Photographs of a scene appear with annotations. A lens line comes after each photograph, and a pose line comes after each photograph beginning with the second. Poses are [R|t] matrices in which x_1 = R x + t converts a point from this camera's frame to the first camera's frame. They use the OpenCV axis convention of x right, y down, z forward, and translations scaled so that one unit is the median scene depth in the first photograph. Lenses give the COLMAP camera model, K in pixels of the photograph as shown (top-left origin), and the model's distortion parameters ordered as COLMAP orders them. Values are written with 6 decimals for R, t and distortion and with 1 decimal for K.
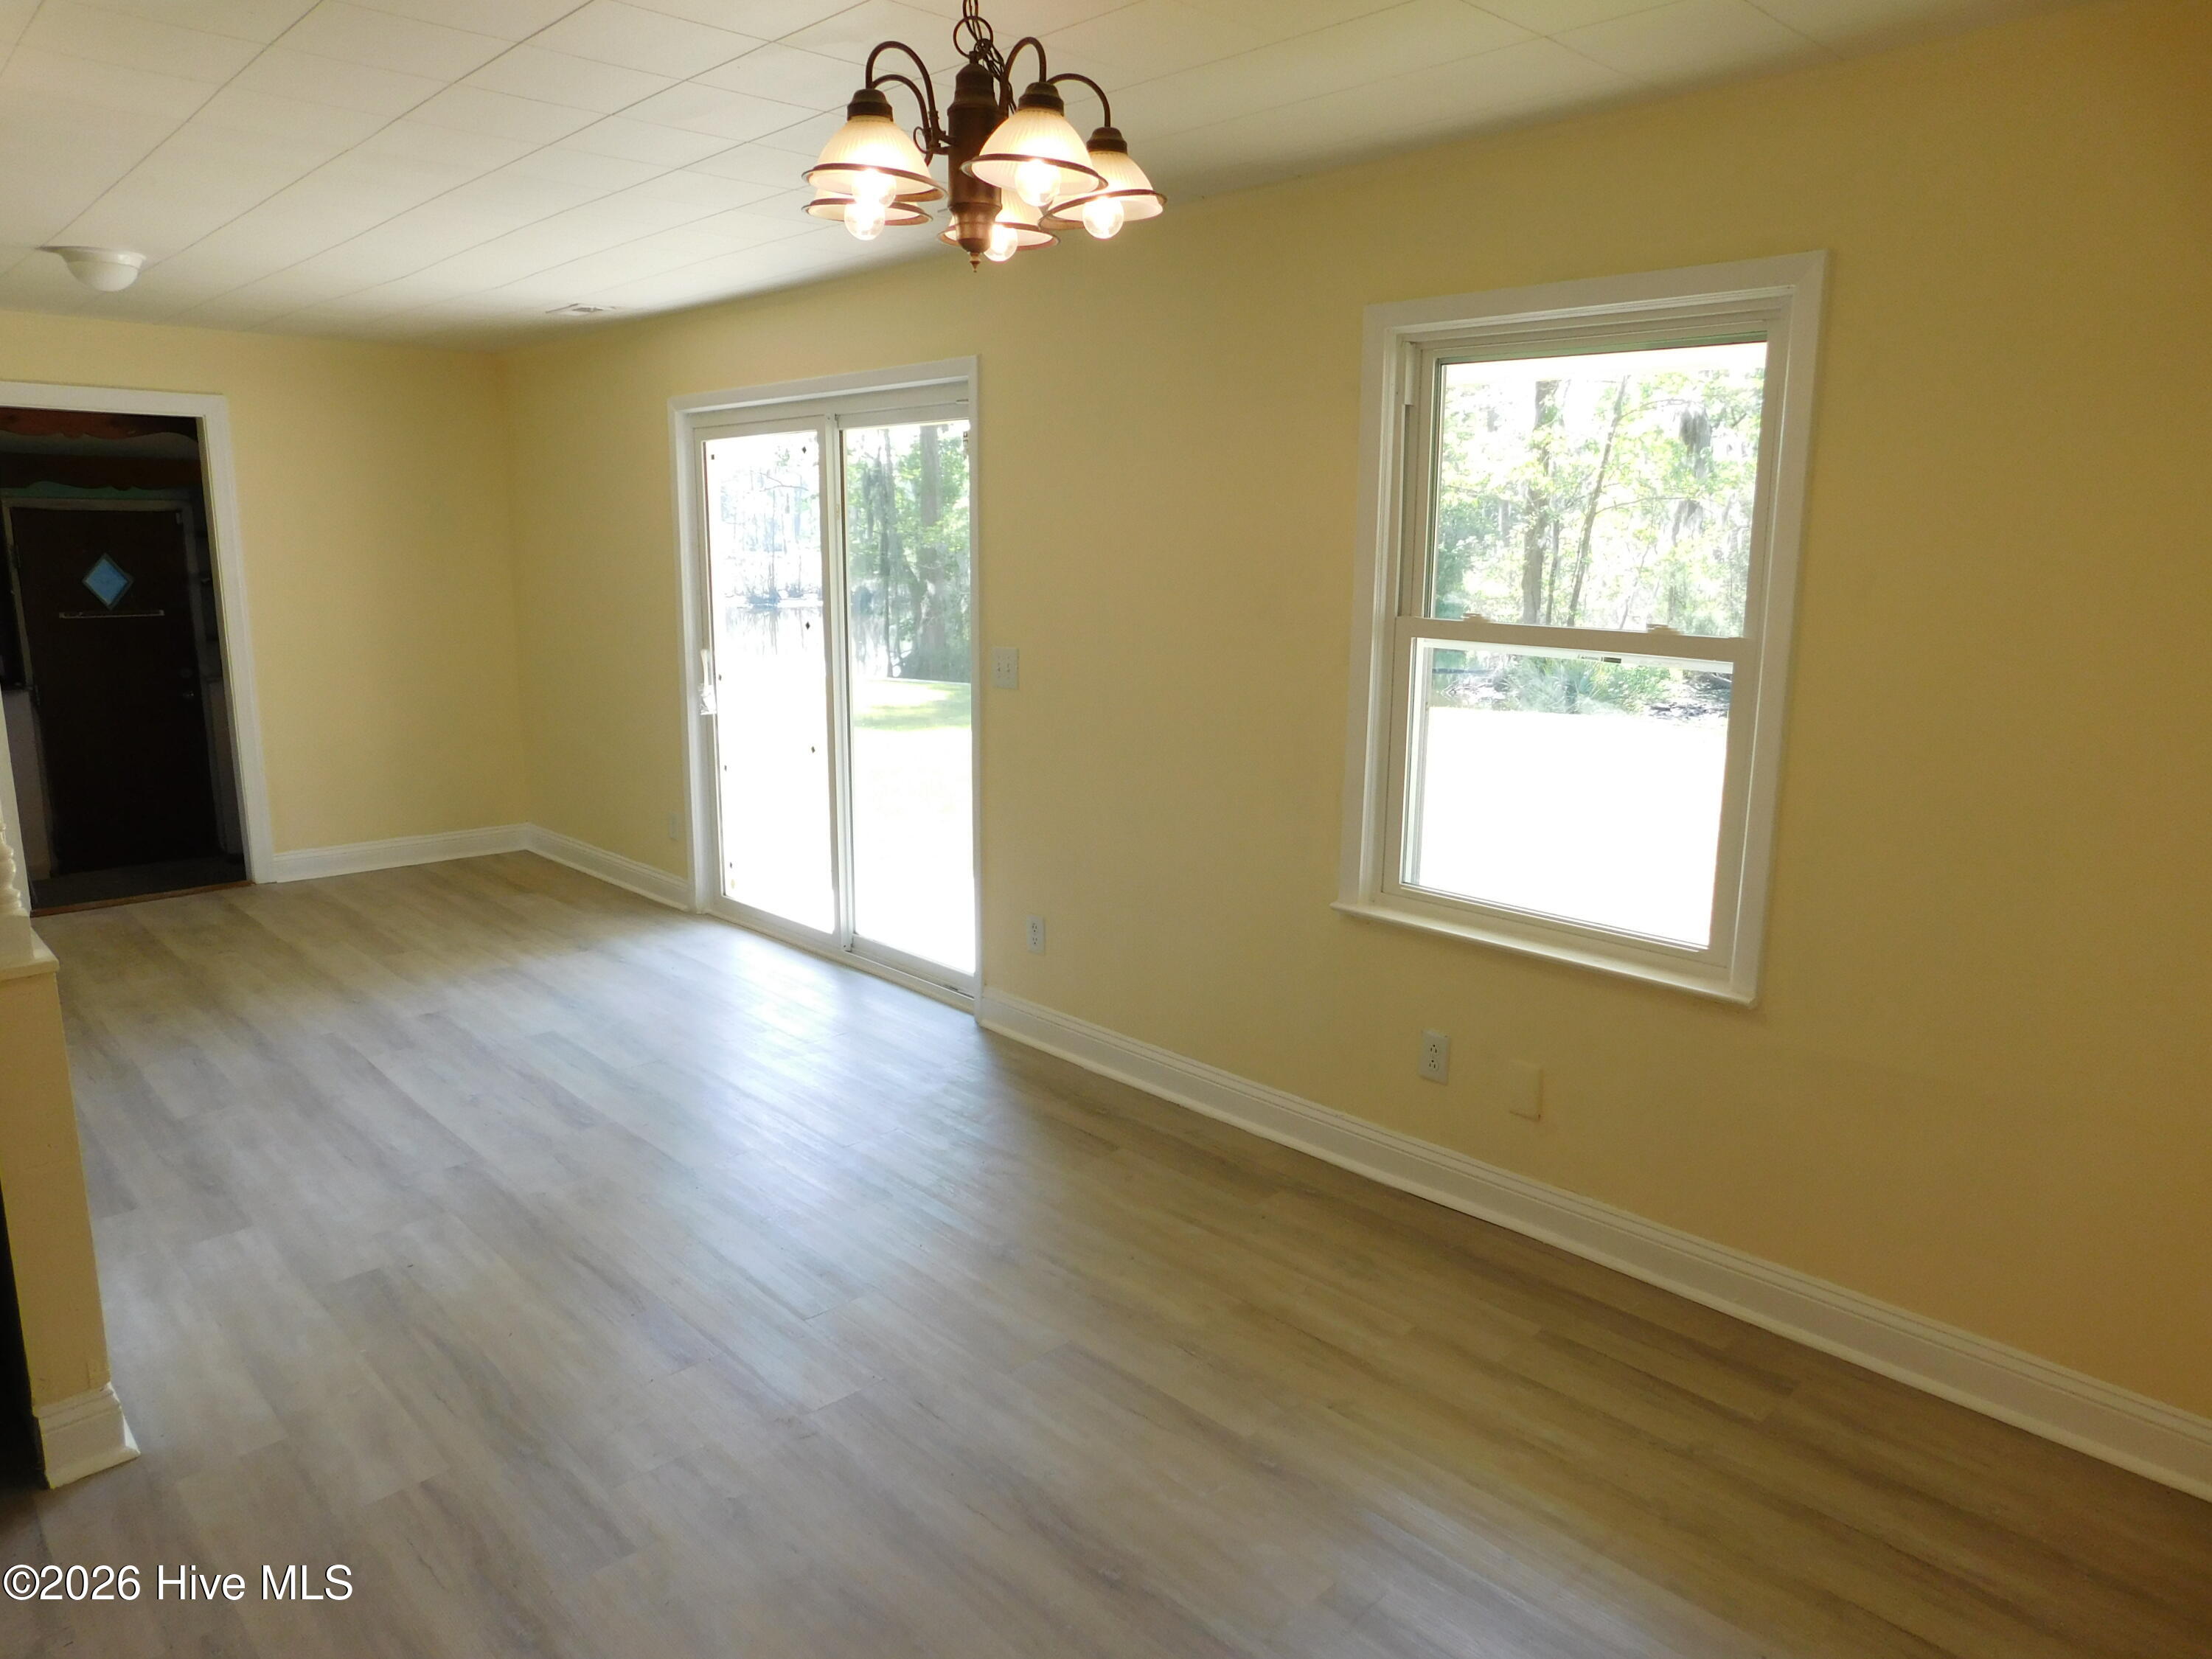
lens RADIAL K [[1452.2, 0, 1097.1], [0, 1452.2, 823.6], [0, 0, 1]] dist [-0.075789, 0.057947]
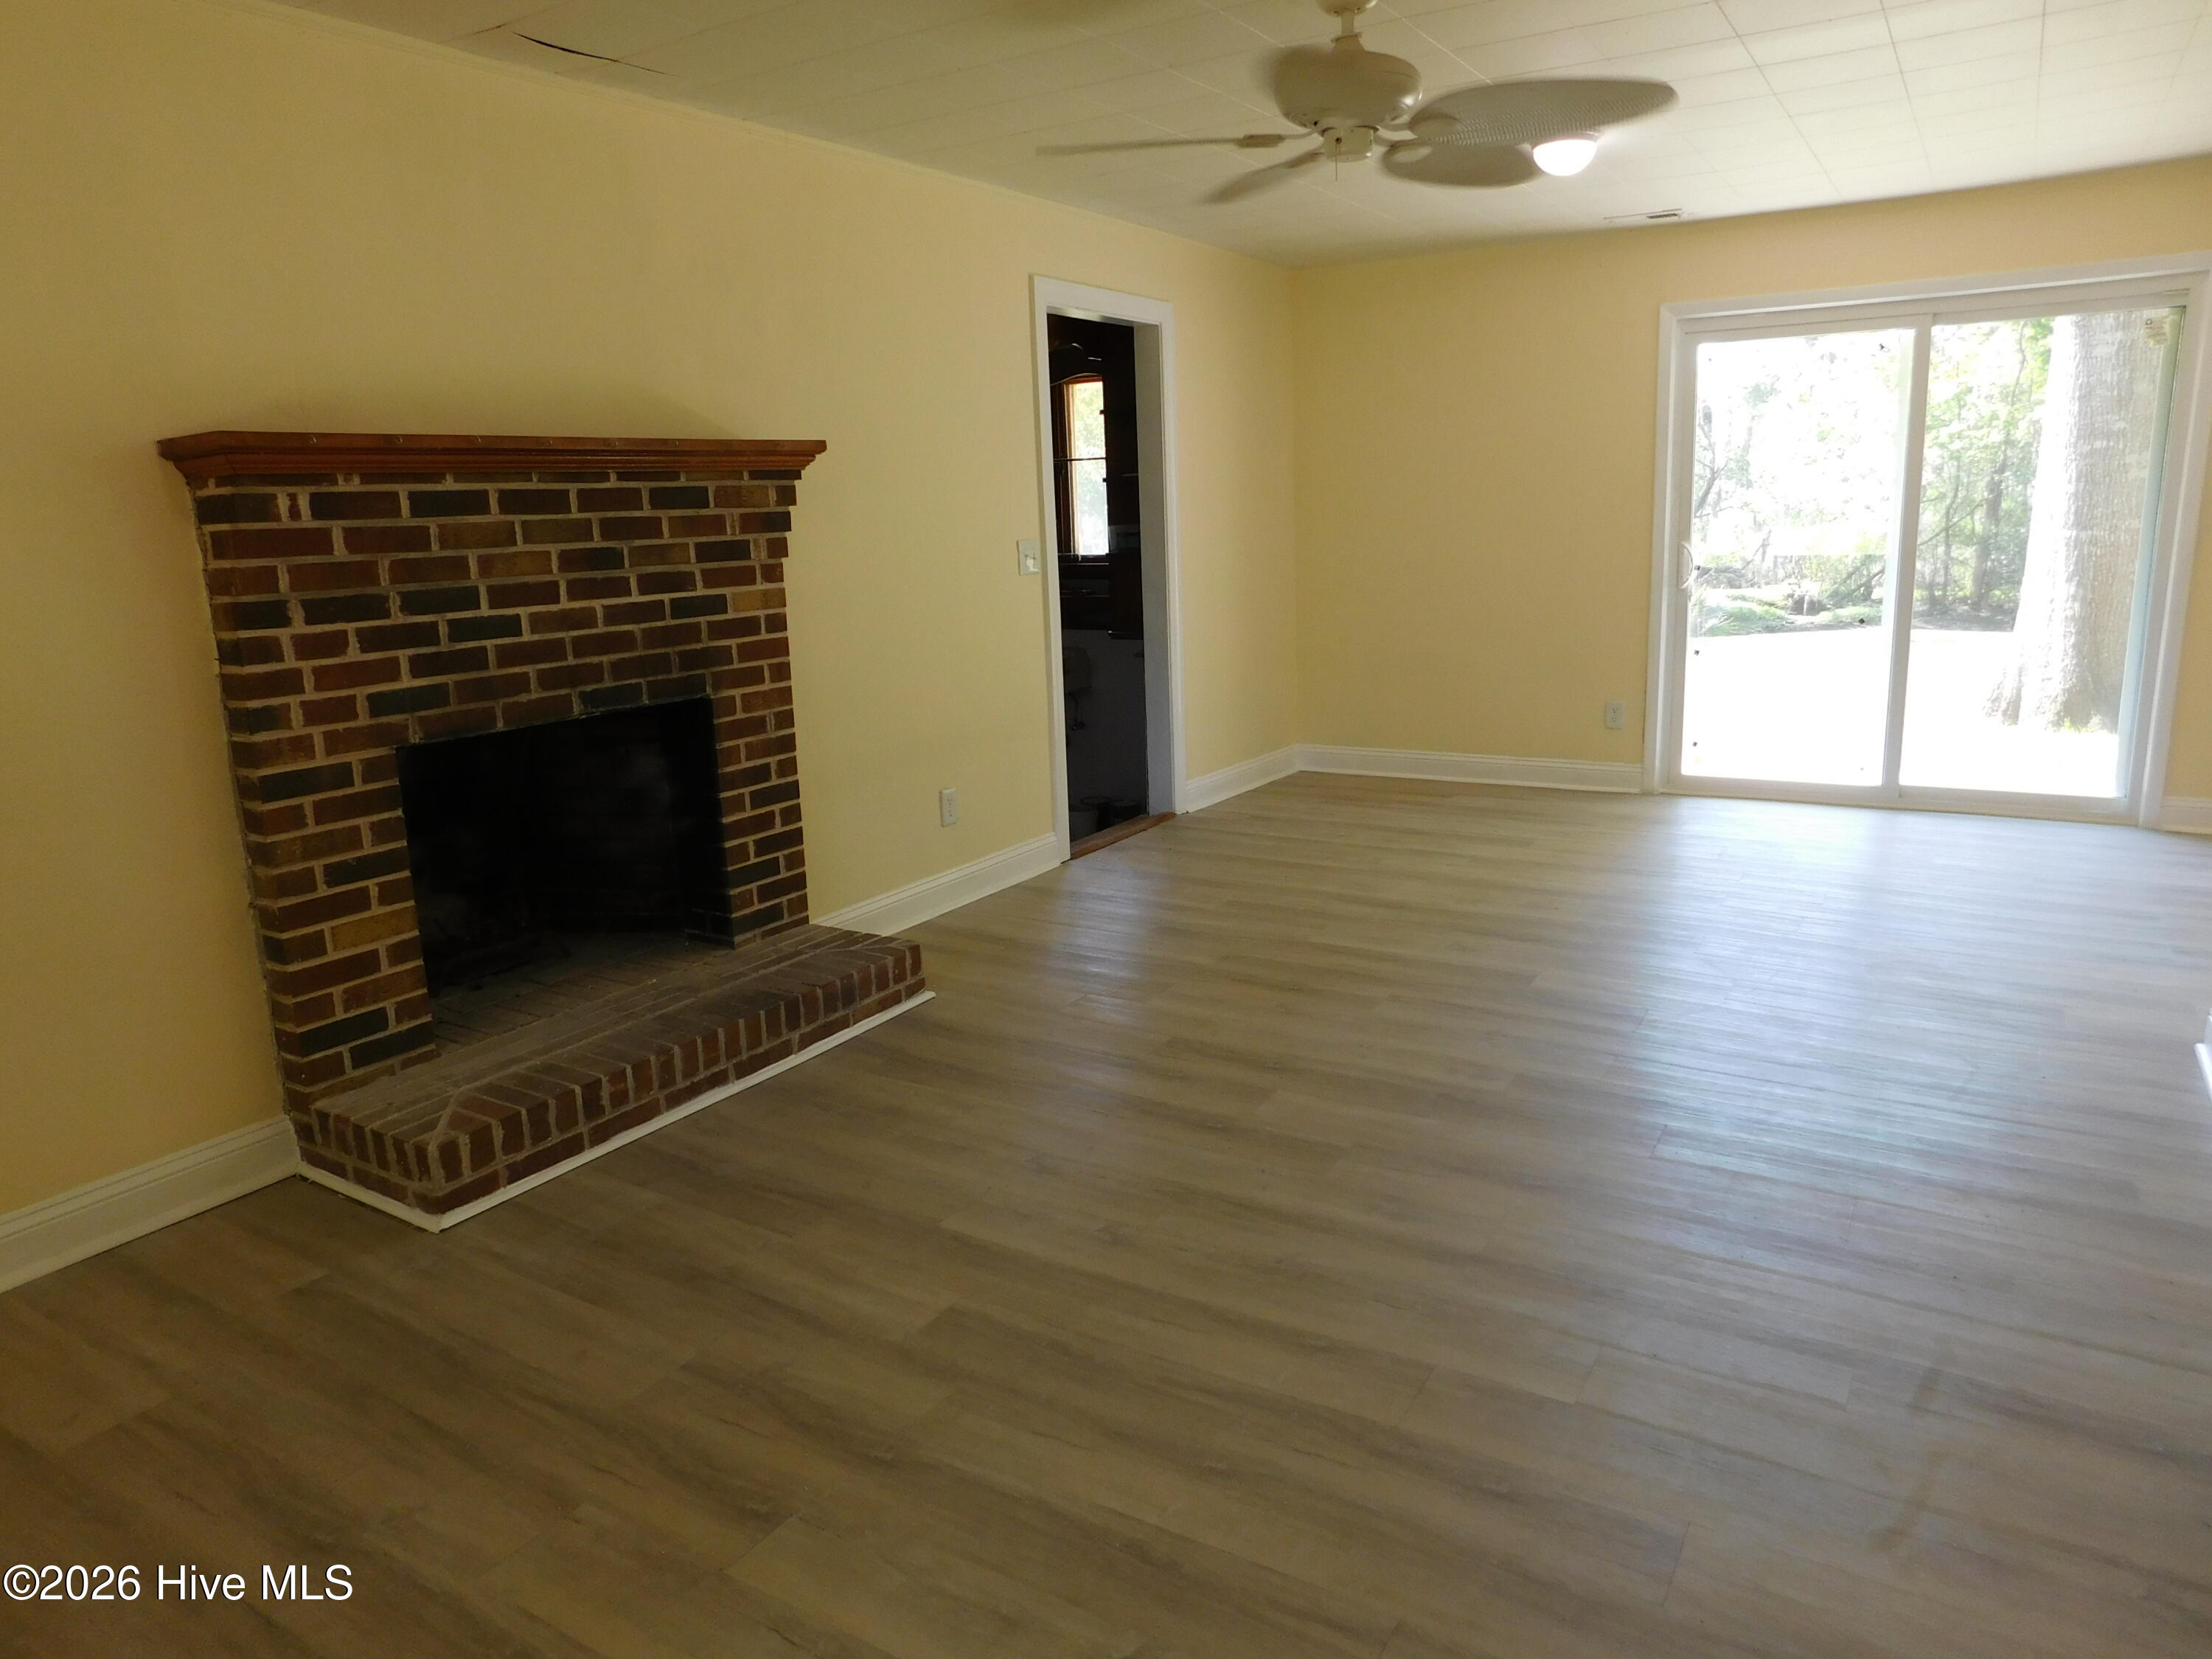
lens RADIAL K [[1452.2, 0, 1088.3], [0, 1452.2, 819.6], [0, 0, 1]] dist [-0.075789, 0.057947]
pose [[0.970066, -0.093701, 0.224035, -1.087160], [0.090817, 0.995598, 0.023165, 0.022811], [-0.225219, -0.002125, 0.974306, 0.073883]]
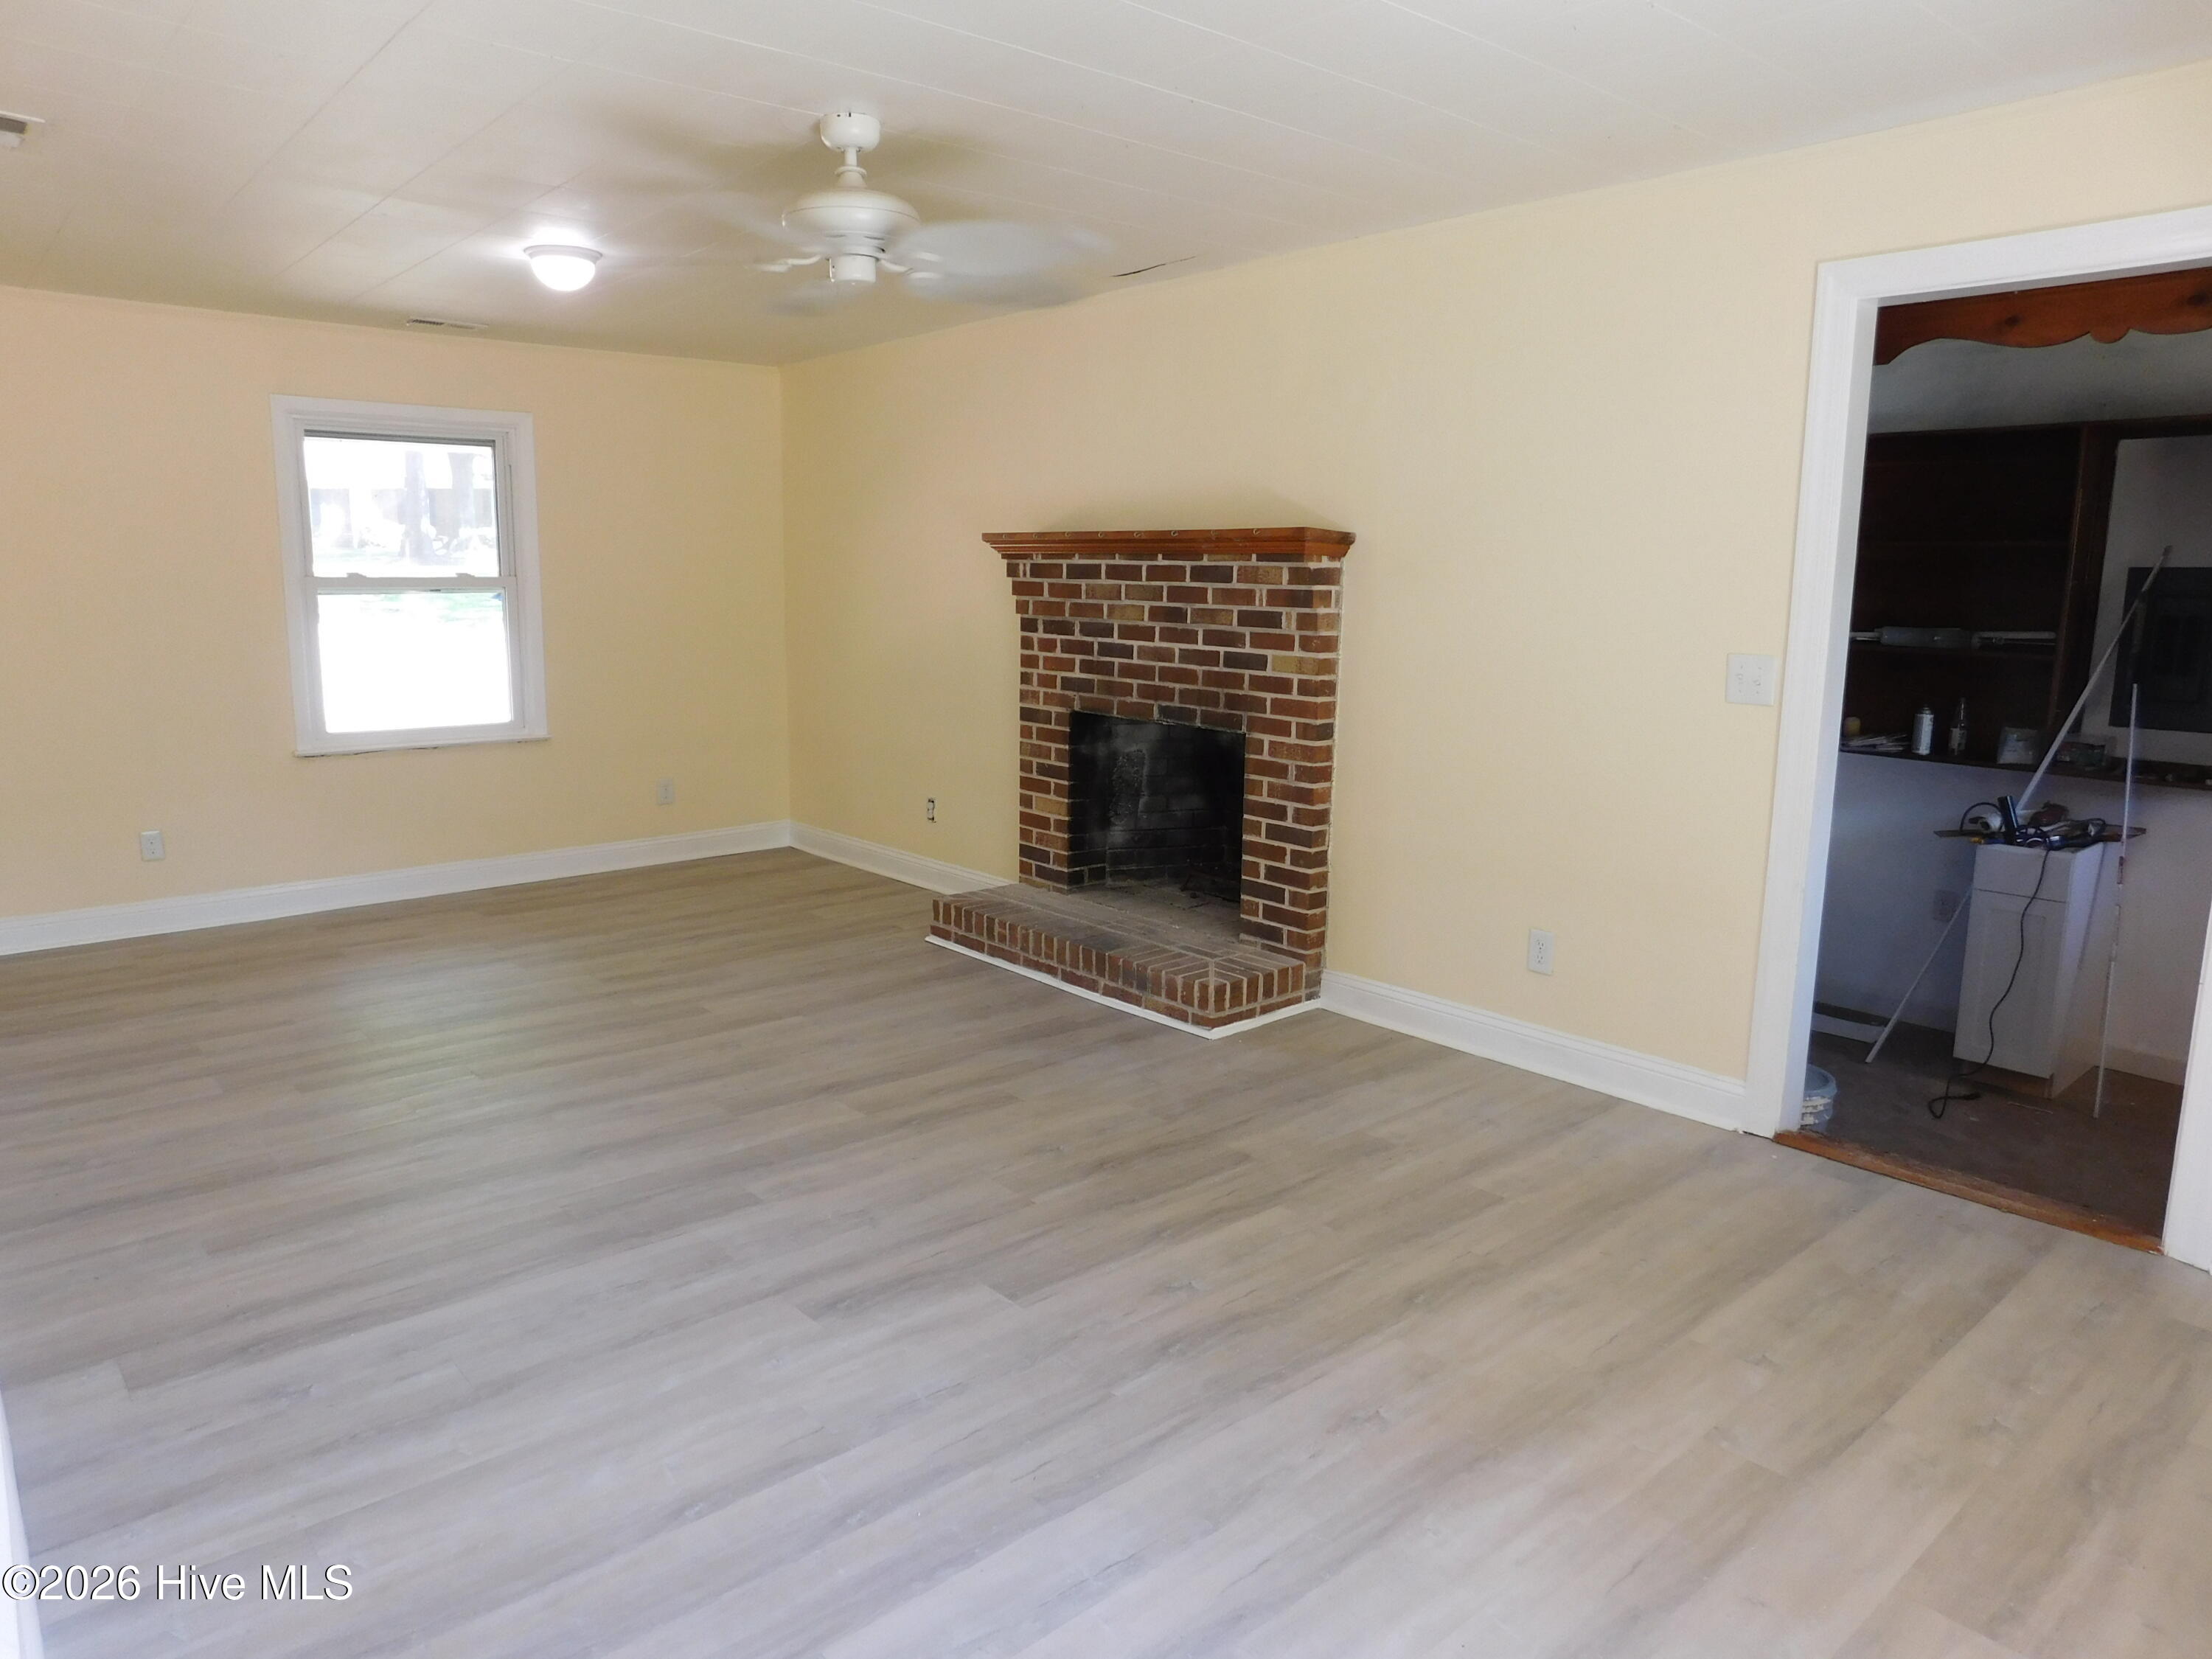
lens RADIAL K [[1452.2, 0, 1118.3], [0, 1452.2, 823.7], [0, 0, 1]] dist [-0.075789, 0.057947]
pose [[-0.041037, 0.162670, -0.985827, -0.169973], [-0.207938, 0.963664, 0.167669, -0.126056], [0.977281, 0.211872, -0.005720, 0.791955]]
